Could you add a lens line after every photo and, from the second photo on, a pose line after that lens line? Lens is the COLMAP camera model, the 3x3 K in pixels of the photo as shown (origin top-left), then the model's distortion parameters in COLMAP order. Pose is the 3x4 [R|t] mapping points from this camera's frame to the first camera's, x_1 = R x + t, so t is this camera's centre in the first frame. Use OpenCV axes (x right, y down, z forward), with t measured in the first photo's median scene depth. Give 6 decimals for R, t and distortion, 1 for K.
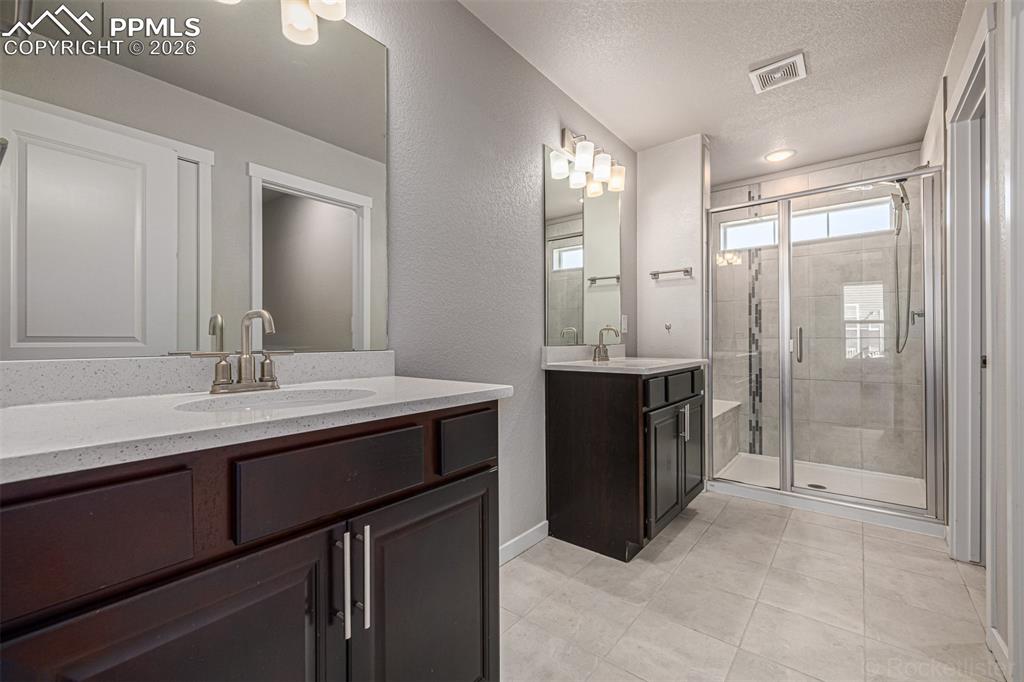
lens RADIAL K [[433.6, 0, 513.0], [0, 433.6, 338.9], [0, 0, 1]] dist [0.000090, 0.000500]
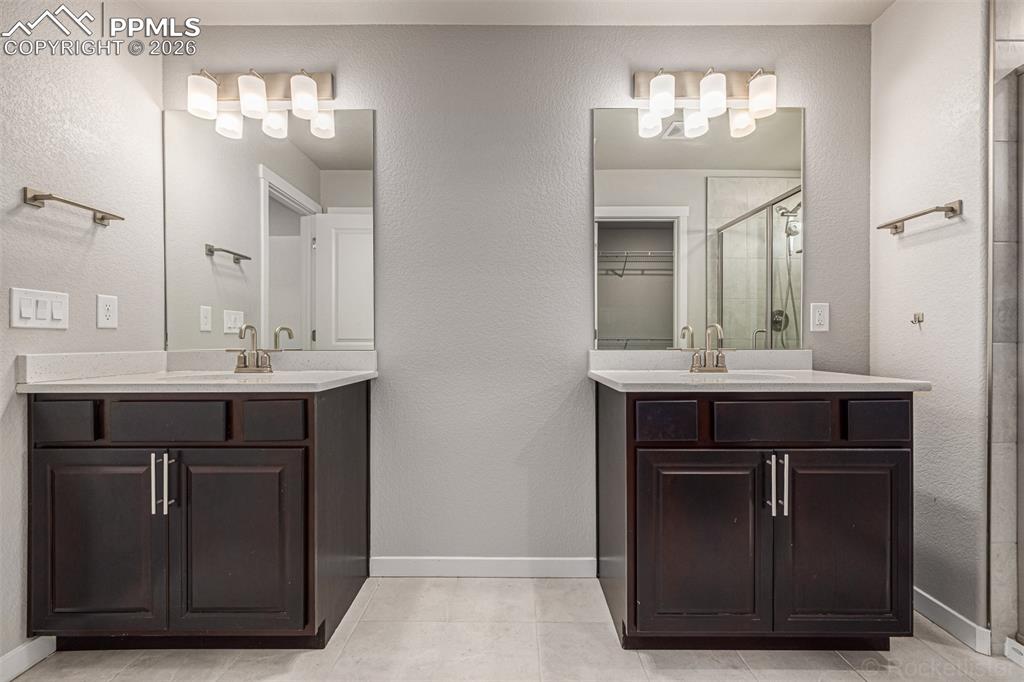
lens RADIAL K [[433.6, 0, 513.0], [0, 433.6, 338.9], [0, 0, 1]] dist [0.000090, 0.000500]
pose [[0.618883, 0.002358, -0.785480, 0.476136], [0.002372, 0.999985, 0.004871, -0.006008], [0.785480, -0.004877, 0.618868, 0.267417]]
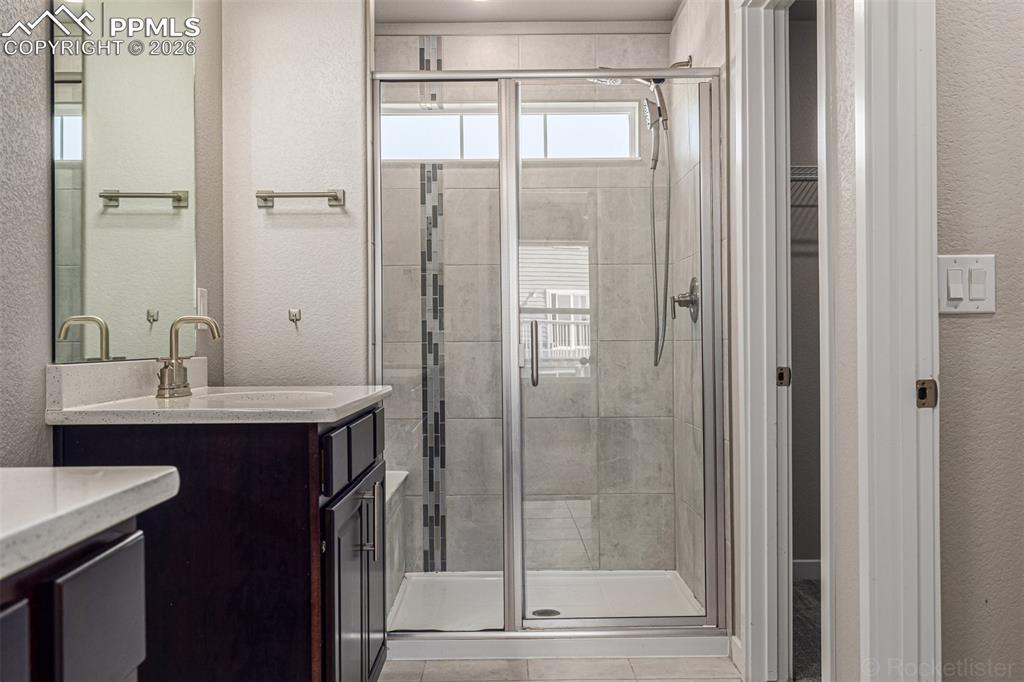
lens RADIAL K [[1004.5, 0, 512.0], [0, 1004.5, 341.0], [0, 0, 1]] dist [-0.001281, -0.003781]
pose [[0.769834, -0.000580, 0.638244, -0.137254], [0.002374, 0.999995, -0.001954, 0.000231], [-0.638240, 0.003019, 0.769832, 0.050998]]
